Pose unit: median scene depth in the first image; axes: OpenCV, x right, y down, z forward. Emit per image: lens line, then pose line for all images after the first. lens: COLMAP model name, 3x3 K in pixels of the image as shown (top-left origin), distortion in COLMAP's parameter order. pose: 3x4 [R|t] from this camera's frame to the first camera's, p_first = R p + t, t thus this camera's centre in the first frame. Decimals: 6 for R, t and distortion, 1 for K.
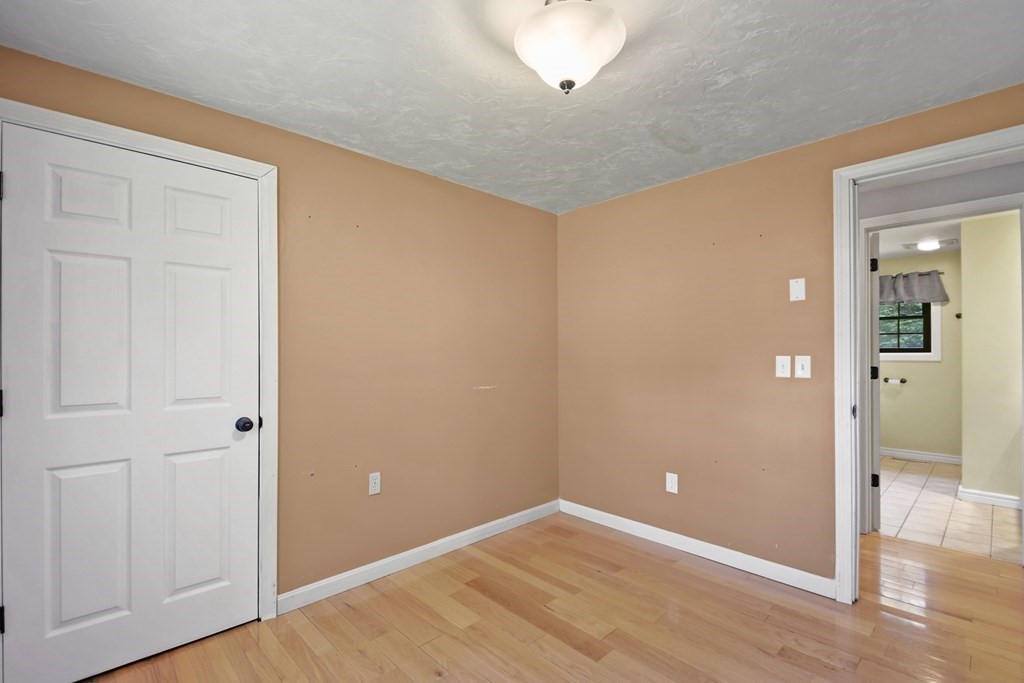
lens RADIAL K [[453.5, 0, 508.9], [0, 453.5, 346.9], [0, 0, 1]] dist [0.010011, -0.012778]
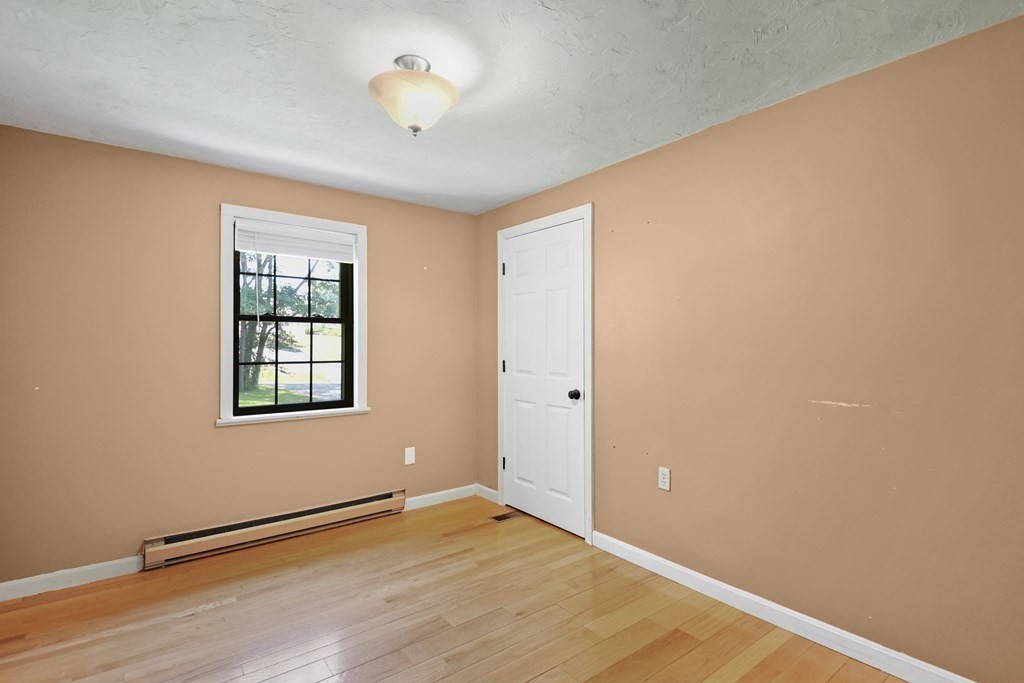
lens RADIAL K [[489.8, 0, 507.3], [0, 489.8, 340.5], [0, 0, 1]] dist [0.015298, -0.009569]
pose [[-0.093689, -0.004369, -0.995592, 0.937911], [0.004626, 0.999978, -0.004824, 0.007687], [0.995591, -0.005057, -0.093667, 0.902751]]
